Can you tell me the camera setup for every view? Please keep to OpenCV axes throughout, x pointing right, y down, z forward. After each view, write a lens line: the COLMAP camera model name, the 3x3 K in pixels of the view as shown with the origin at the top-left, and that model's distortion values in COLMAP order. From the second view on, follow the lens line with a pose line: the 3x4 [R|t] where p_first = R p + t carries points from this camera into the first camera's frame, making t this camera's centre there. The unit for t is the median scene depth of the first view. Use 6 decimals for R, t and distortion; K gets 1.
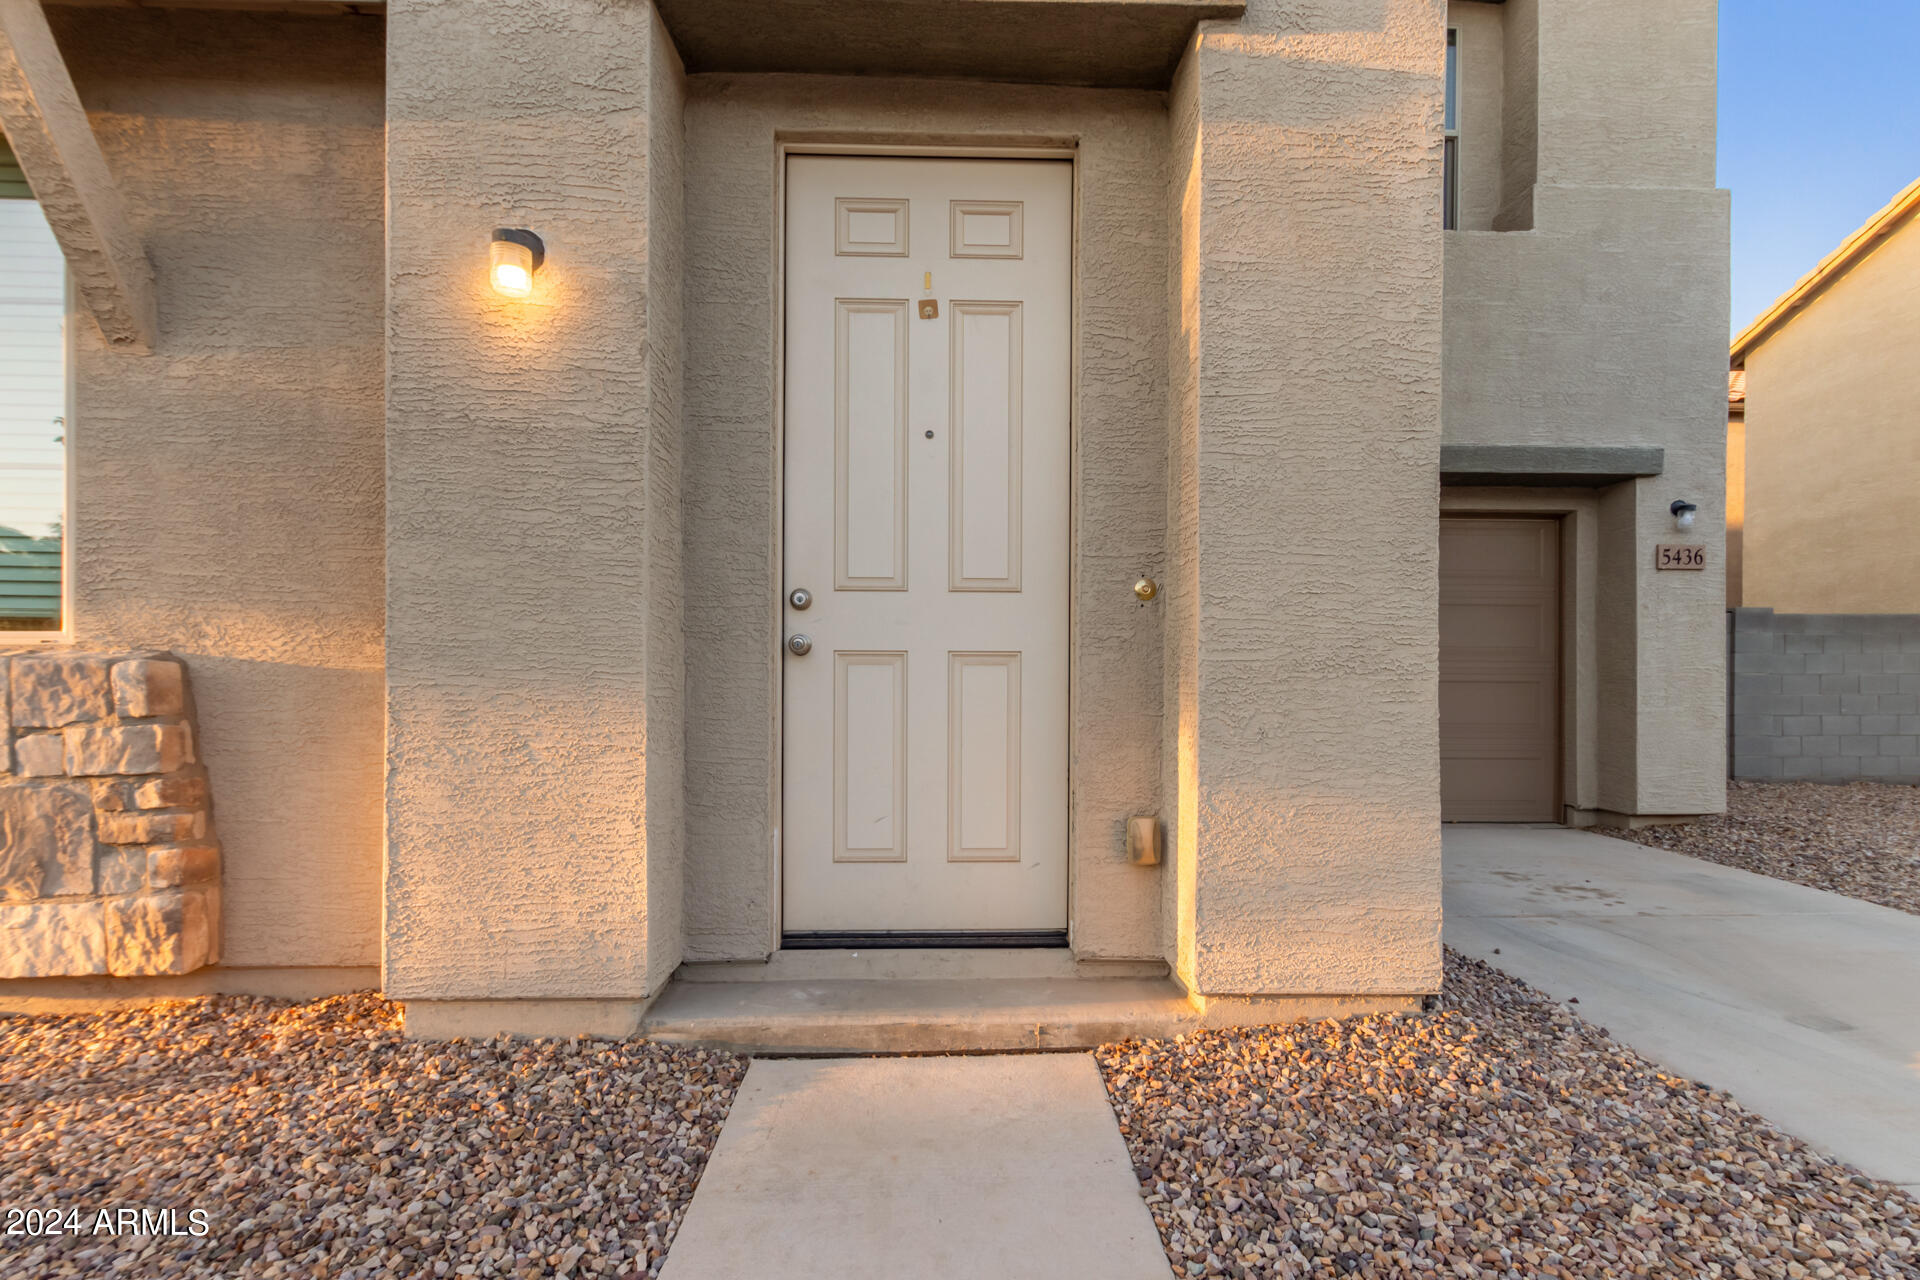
lens RADIAL K [[907.7, 0, 936.4], [0, 907.7, 667.2], [0, 0, 1]] dist [0.007881, -0.001265]
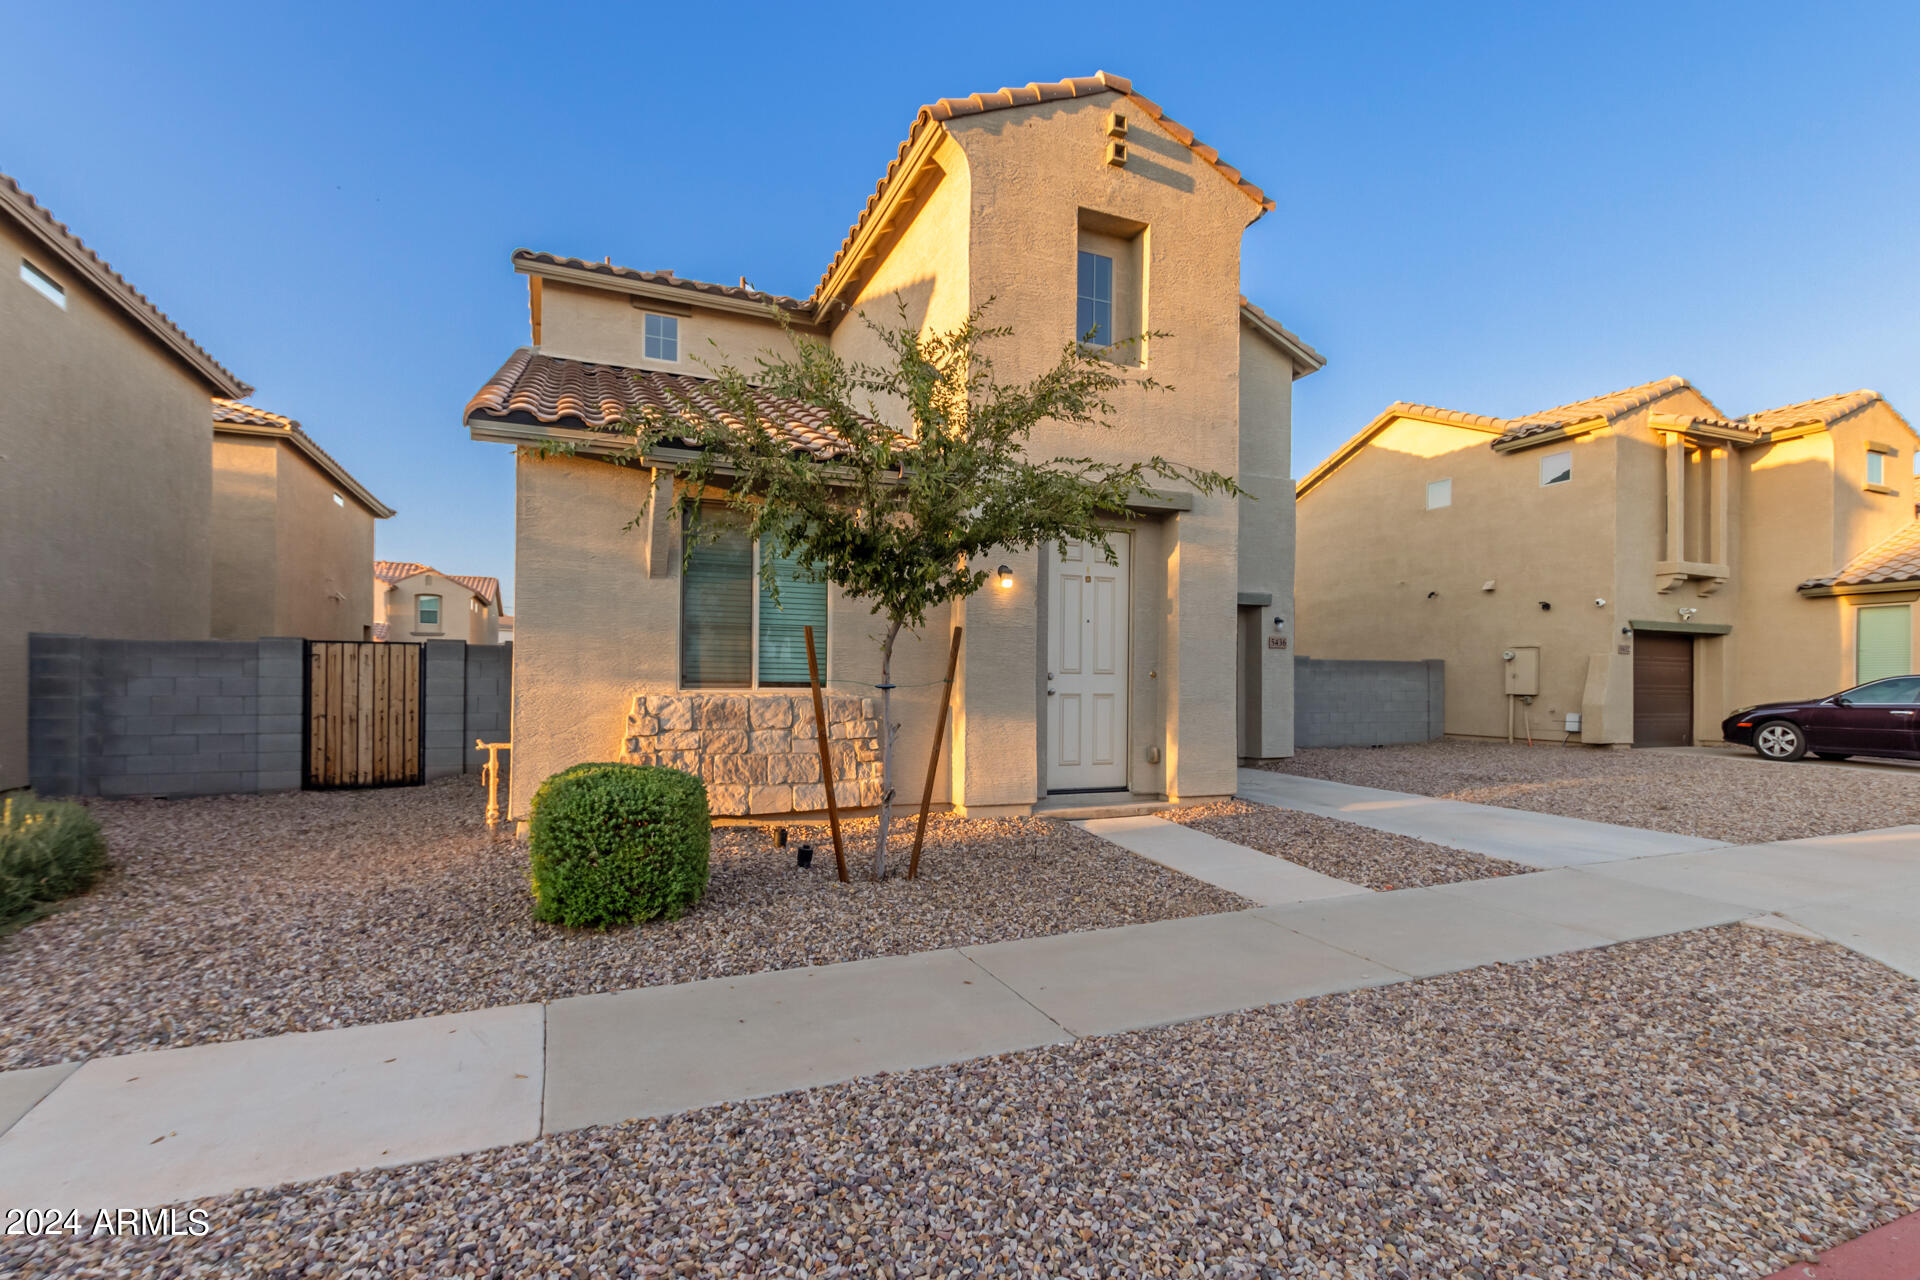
lens RADIAL K [[912.2, 0, 935.0], [0, 912.2, 654.5], [0, 0, 1]] dist [0.003780, 0.000035]
pose [[0.937743, 0.014902, 0.347011, -1.521263], [-0.009509, 0.999806, -0.017240, -0.090903], [-0.347200, 0.012867, 0.937703, -1.638915]]
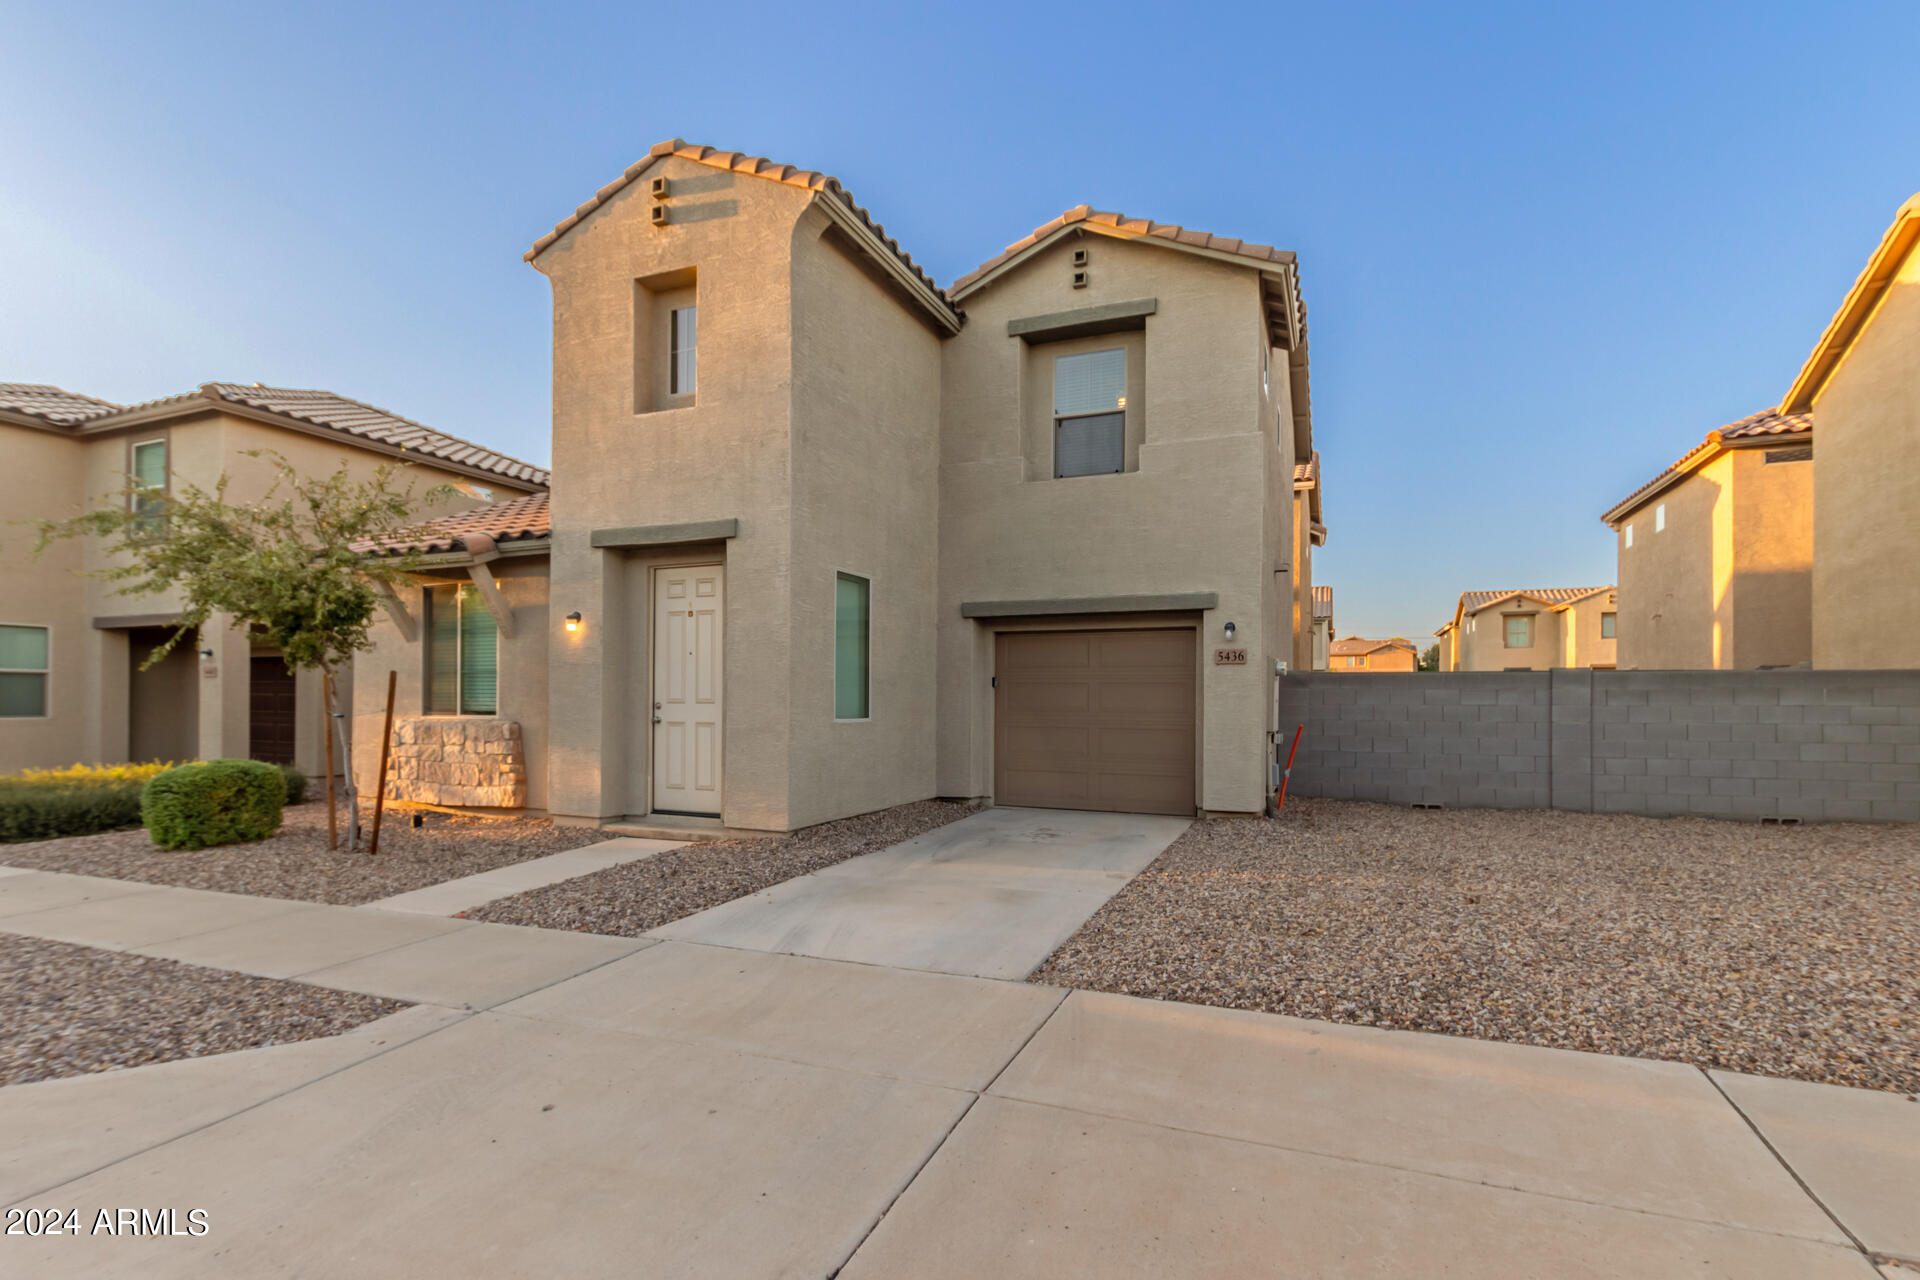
lens RADIAL K [[907.7, 0, 936.4], [0, 907.7, 667.2], [0, 0, 1]] dist [0.007881, -0.001265]
pose [[0.901518, -0.016358, -0.432433, 2.130397], [0.004824, 0.999603, -0.027757, -0.116846], [0.432715, 0.022937, 0.901239, -1.477190]]
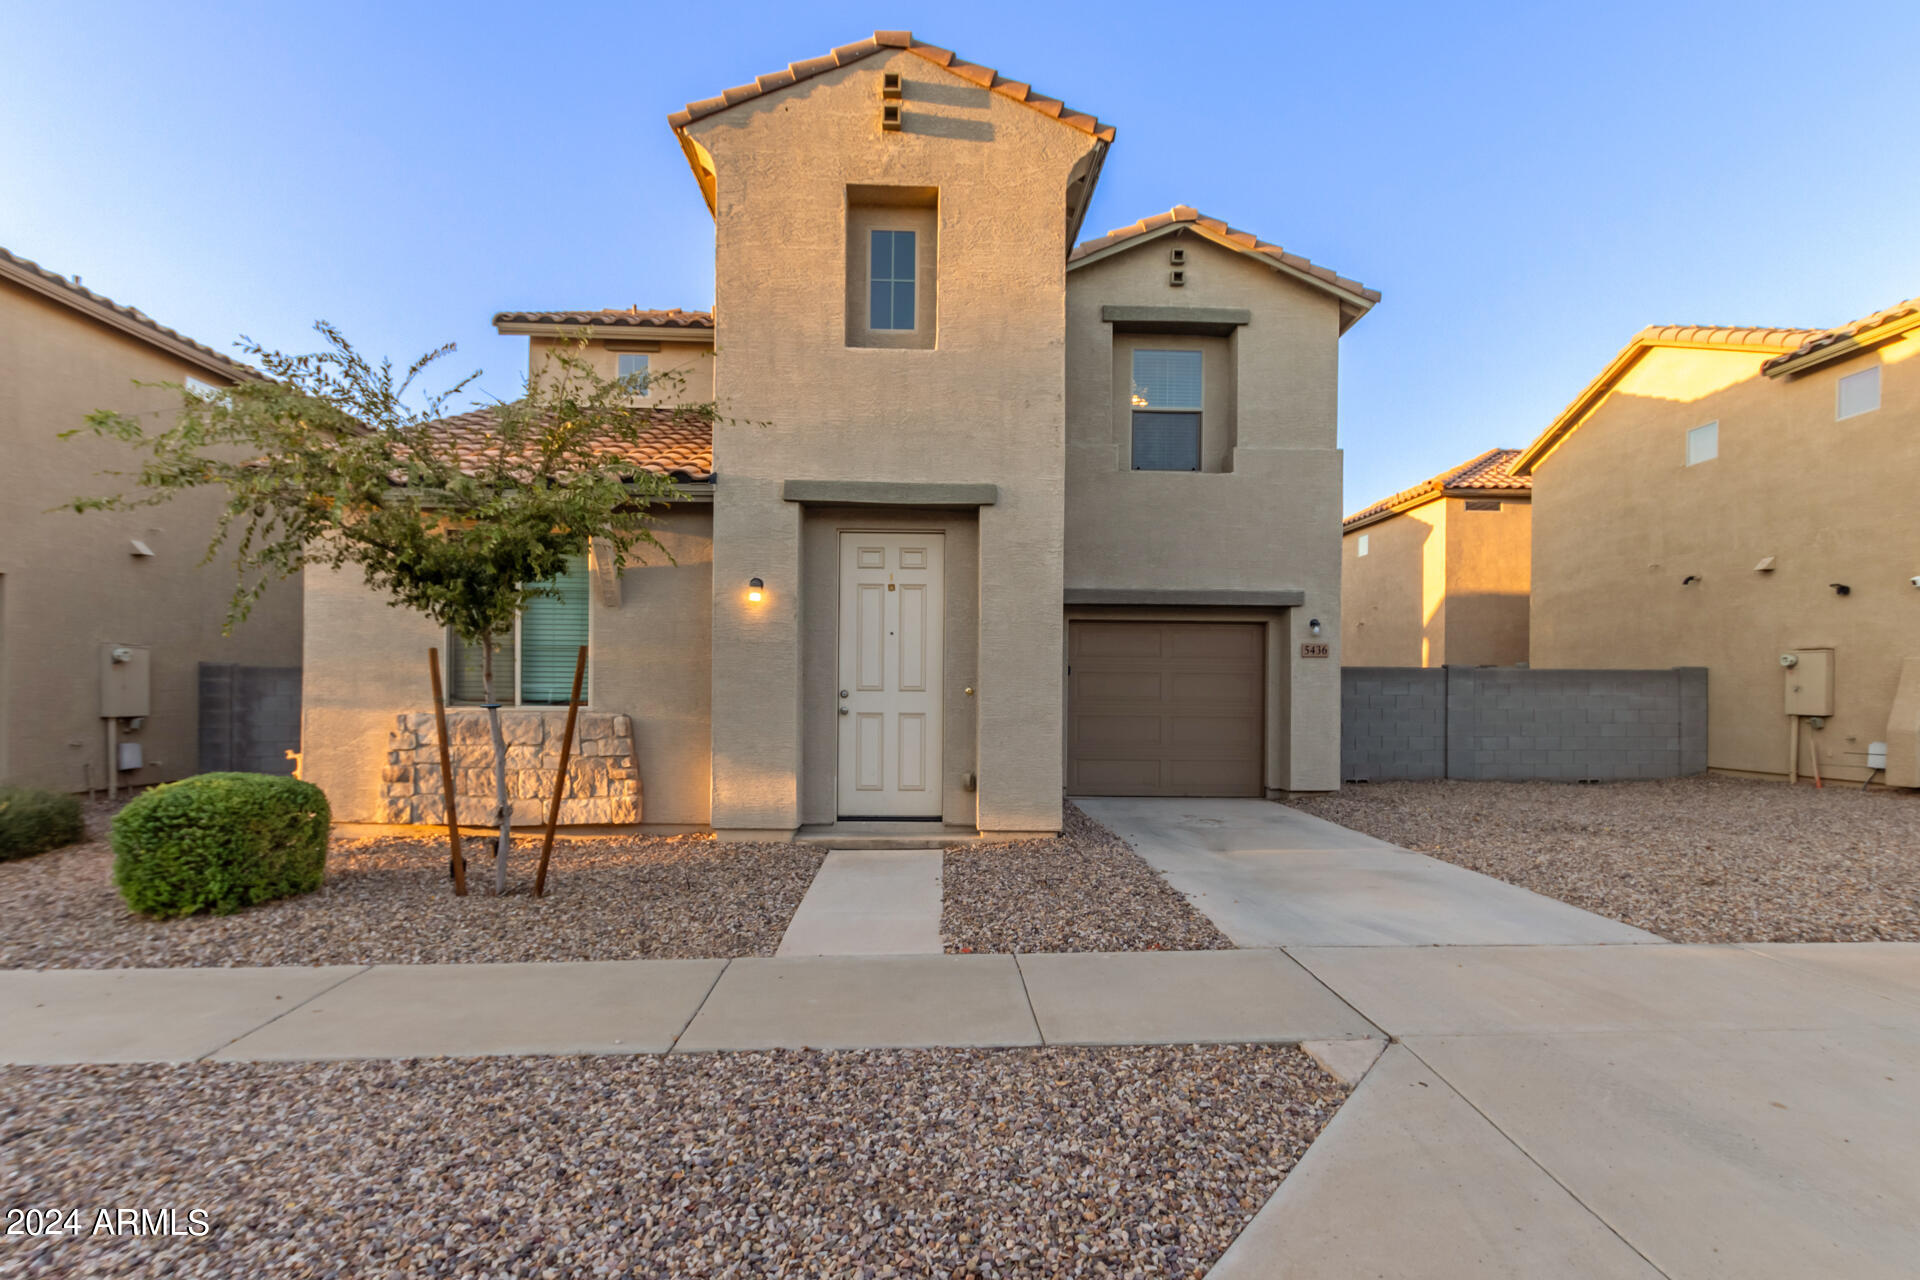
lens RADIAL K [[938.9, 0, 935.4], [0, 938.9, 667.6], [0, 0, 1]] dist [0.007231, -0.000488]
pose [[0.999898, 0.002707, -0.014041, 0.163415], [-0.002921, 0.999880, -0.015205, -0.111211], [0.013998, 0.015244, 0.999786, -1.821072]]
